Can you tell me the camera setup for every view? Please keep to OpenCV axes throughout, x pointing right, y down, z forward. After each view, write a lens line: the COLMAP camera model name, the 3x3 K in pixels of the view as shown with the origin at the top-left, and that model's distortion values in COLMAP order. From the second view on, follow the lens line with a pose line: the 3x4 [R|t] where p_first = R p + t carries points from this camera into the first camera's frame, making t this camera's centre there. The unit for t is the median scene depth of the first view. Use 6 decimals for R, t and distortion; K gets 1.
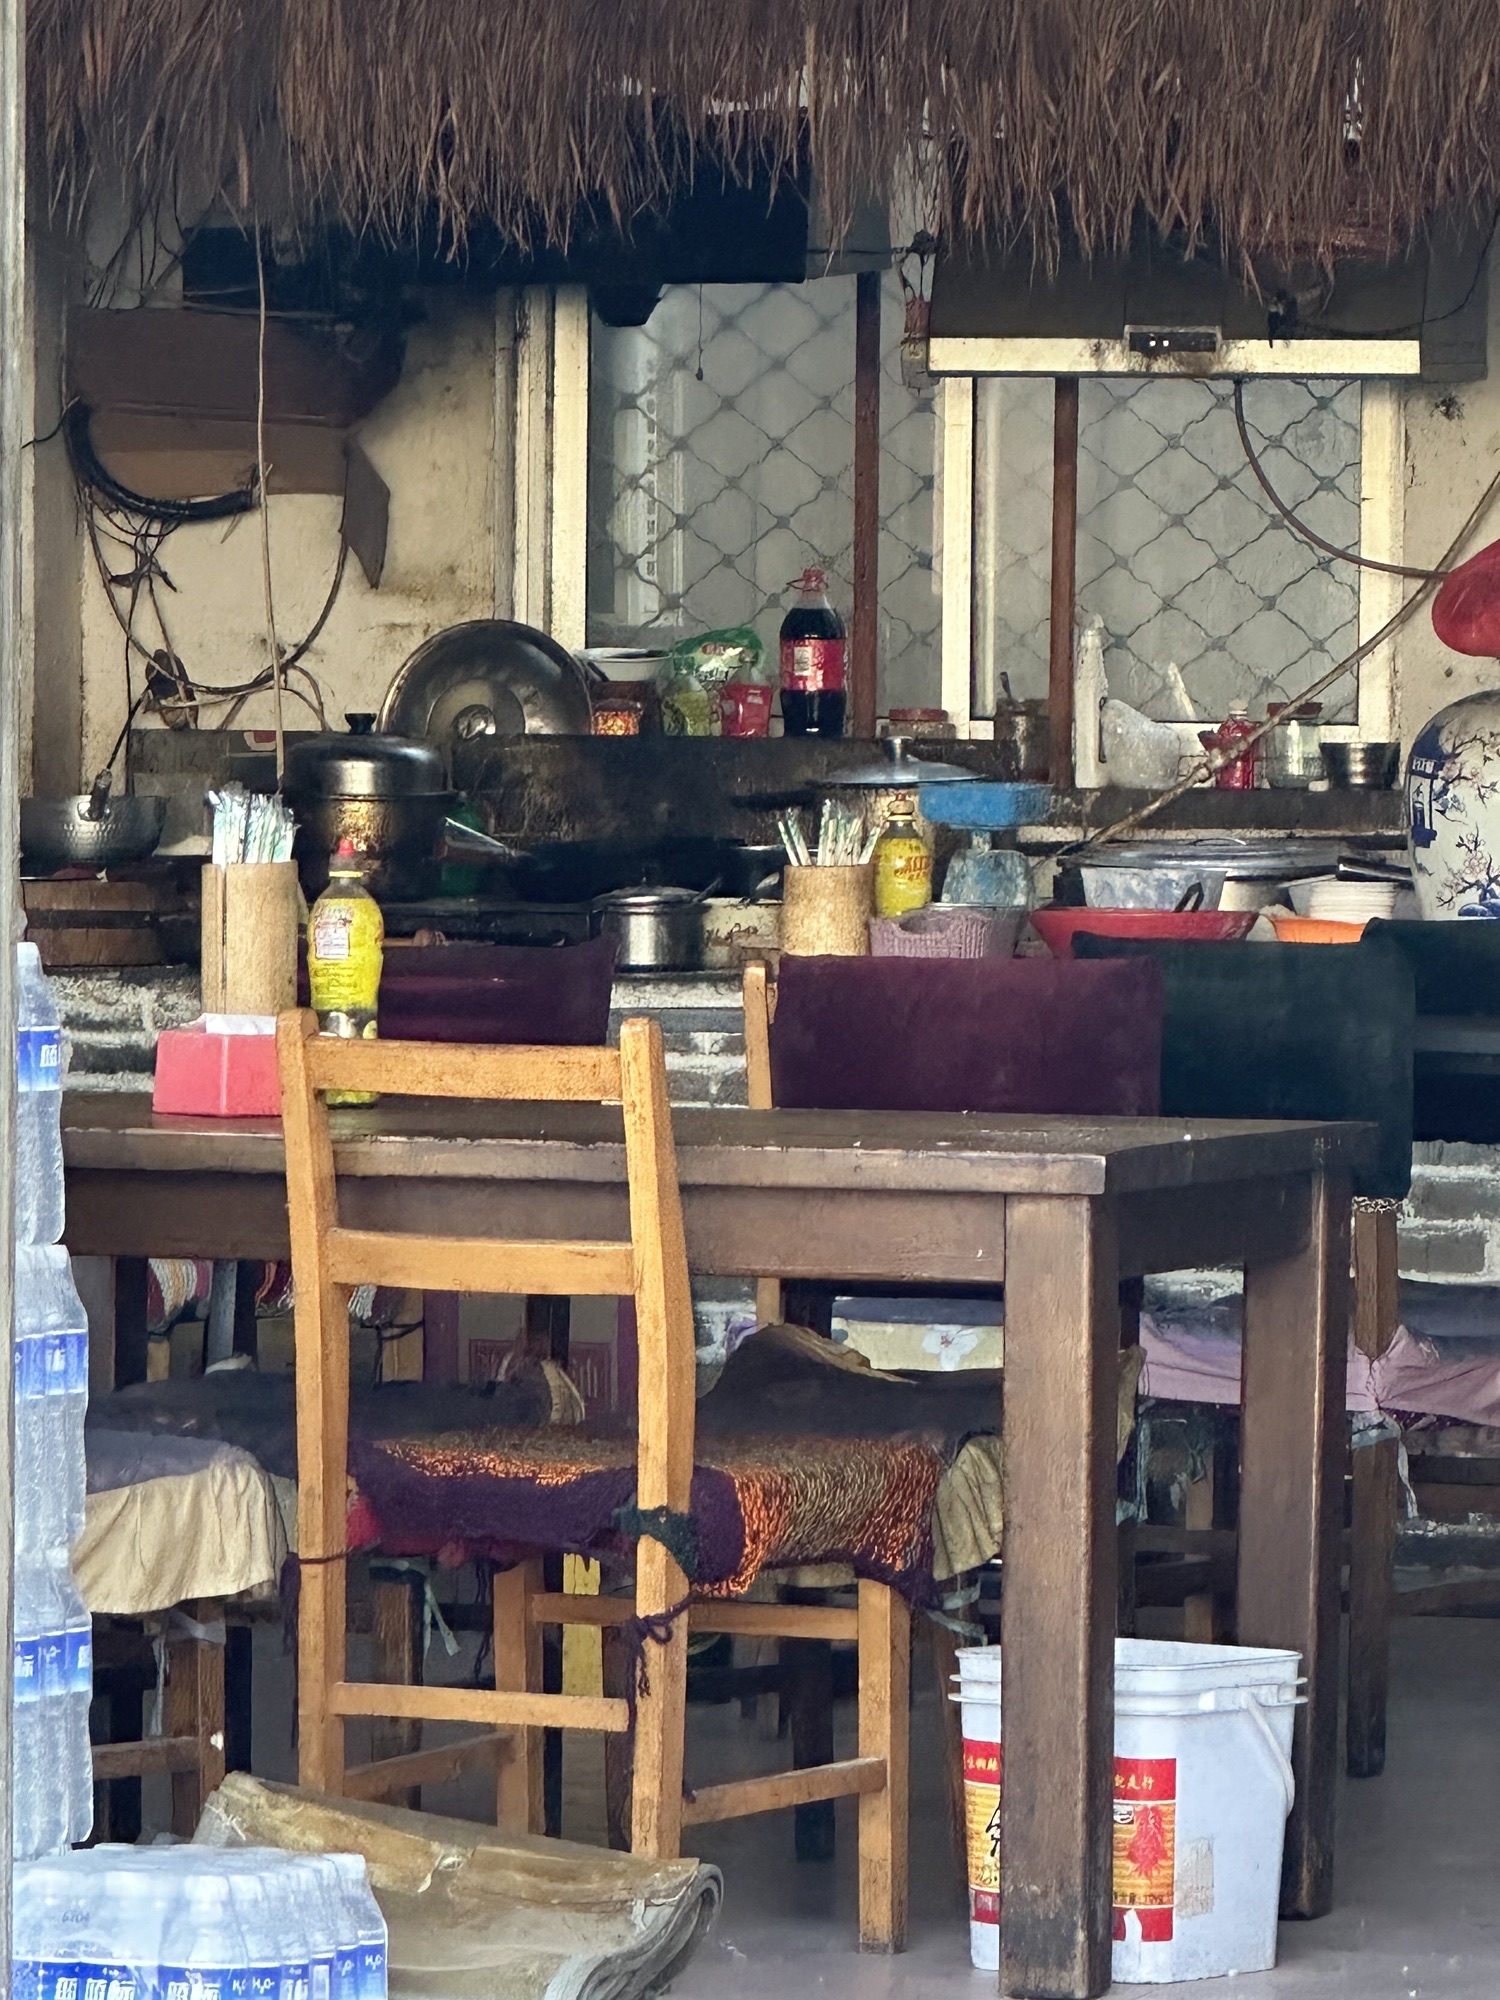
lens RADIAL K [[10860.7, 0, 750.0], [0, 10860.7, 1000.0], [0, 0, 1]] dist [-0.589320, 11.065116]
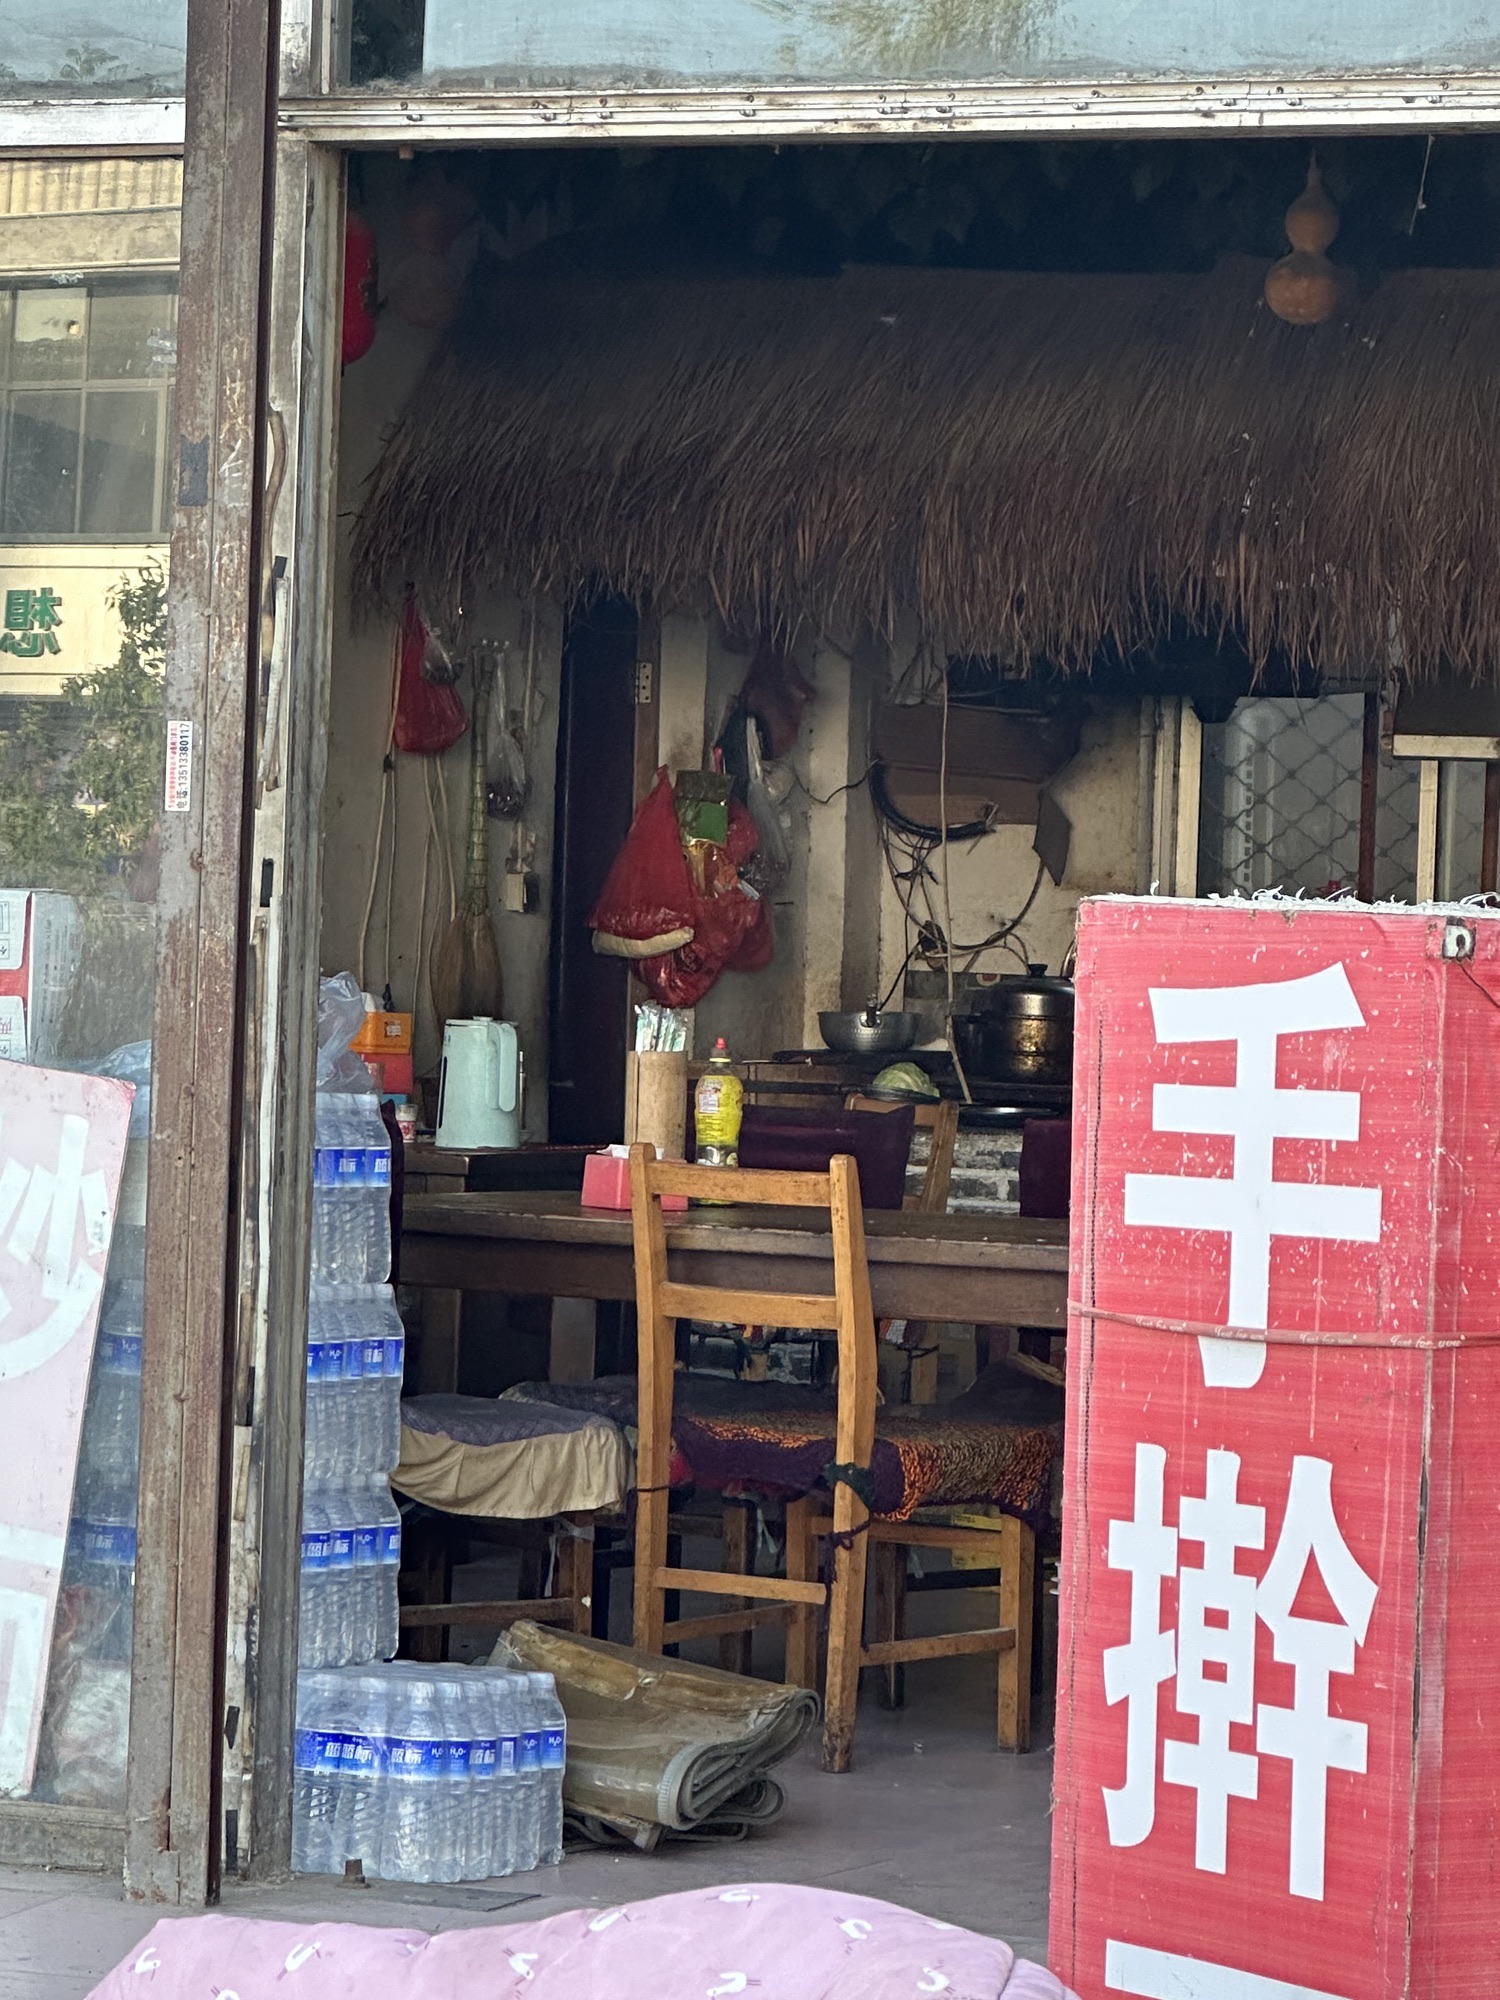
lens RADIAL K [[6892.0, 0, 750.0], [0, 6892.0, 1000.0], [0, 0, 1]] dist [-0.552170, 21.822774]
pose [[0.989183, 0.026872, -0.144202, 0.118302], [-0.029945, 0.999367, -0.019182, -0.001213], [0.143595, 0.023292, 0.989362, 0.002434]]
